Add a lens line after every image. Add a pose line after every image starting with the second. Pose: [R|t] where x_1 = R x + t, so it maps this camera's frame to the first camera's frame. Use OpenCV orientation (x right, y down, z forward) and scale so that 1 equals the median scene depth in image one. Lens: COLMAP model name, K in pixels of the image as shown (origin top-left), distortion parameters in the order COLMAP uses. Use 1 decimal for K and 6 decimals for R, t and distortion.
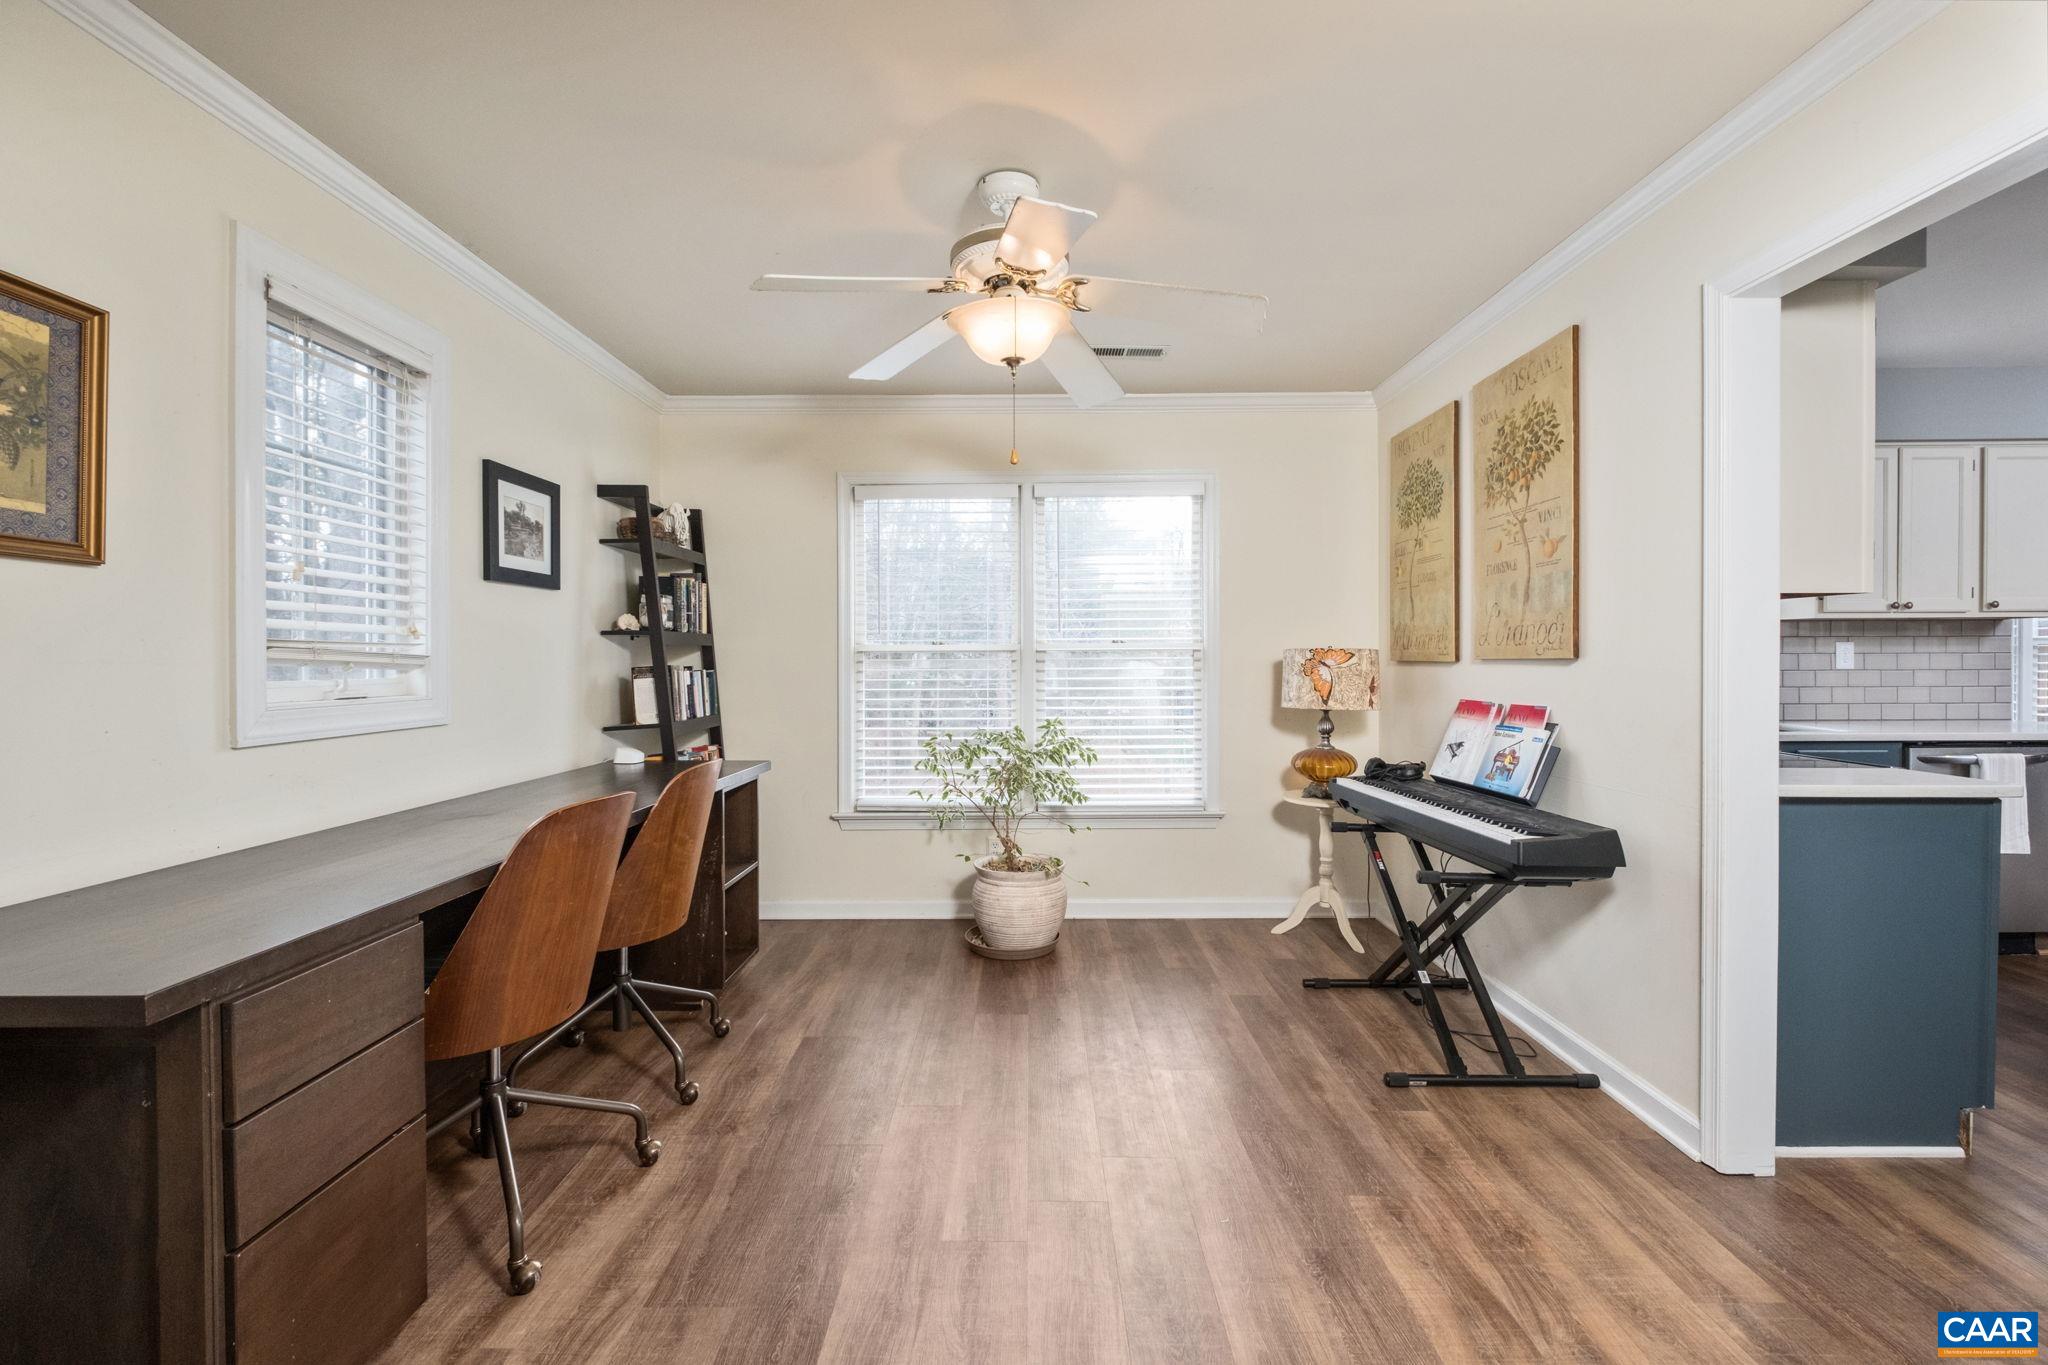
lens RADIAL K [[918.1, 0, 1026.0], [0, 918.1, 666.6], [0, 0, 1]] dist [0.001289, 0.000325]
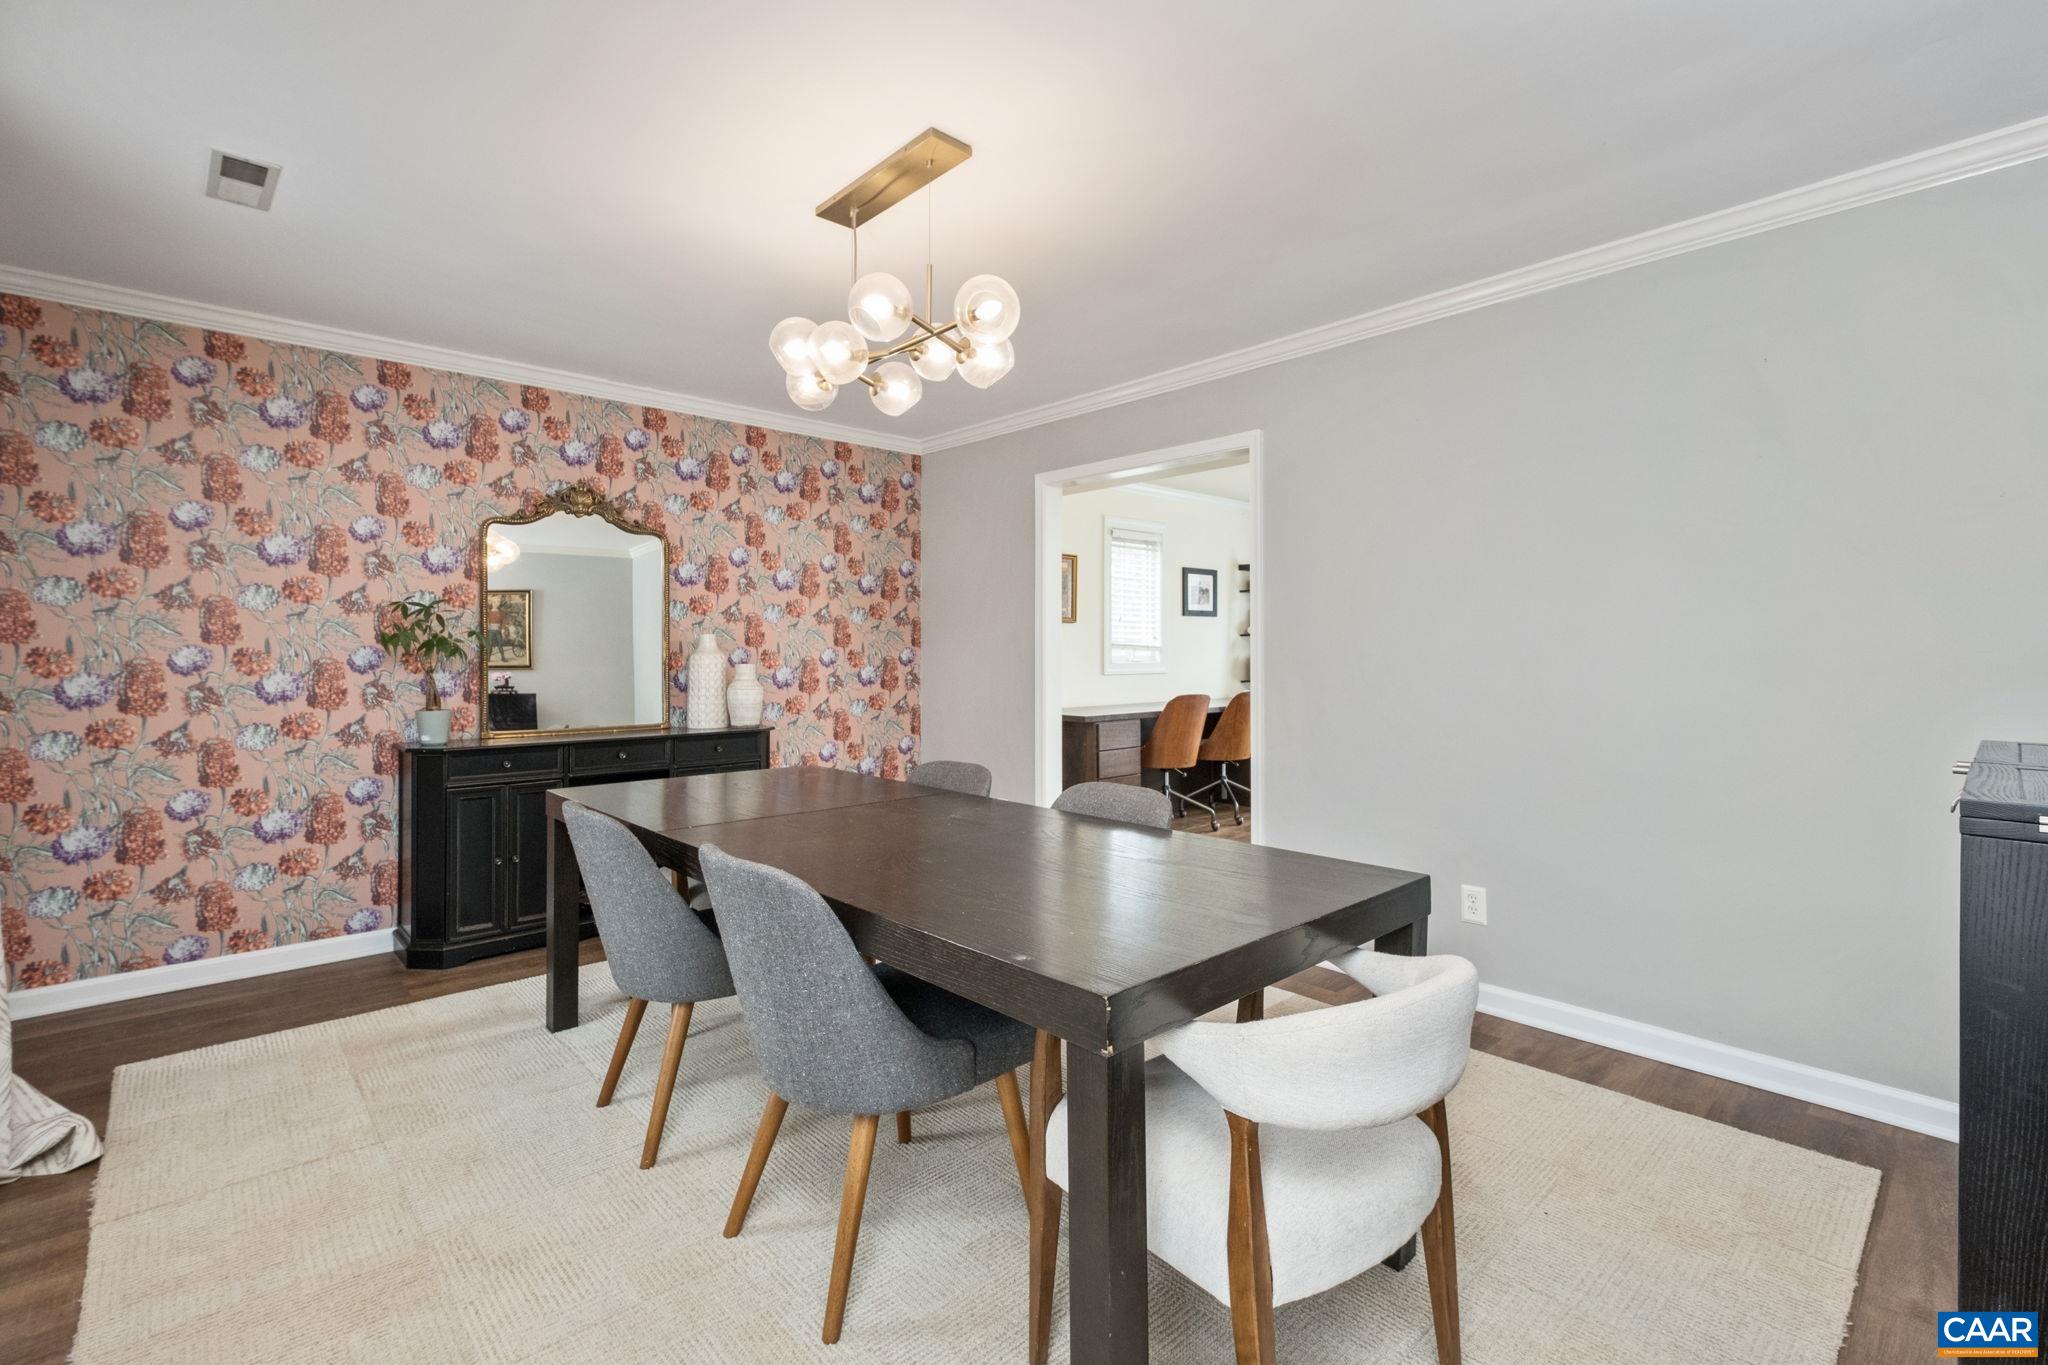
lens RADIAL K [[918.1, 0, 1026.0], [0, 918.1, 666.6], [0, 0, 1]] dist [0.001289, 0.000325]
pose [[0.686342, 0.015000, -0.727124, 0.918680], [-0.004274, 0.999853, 0.016591, 0.002099], [0.727266, -0.008279, 0.686306, -0.999370]]
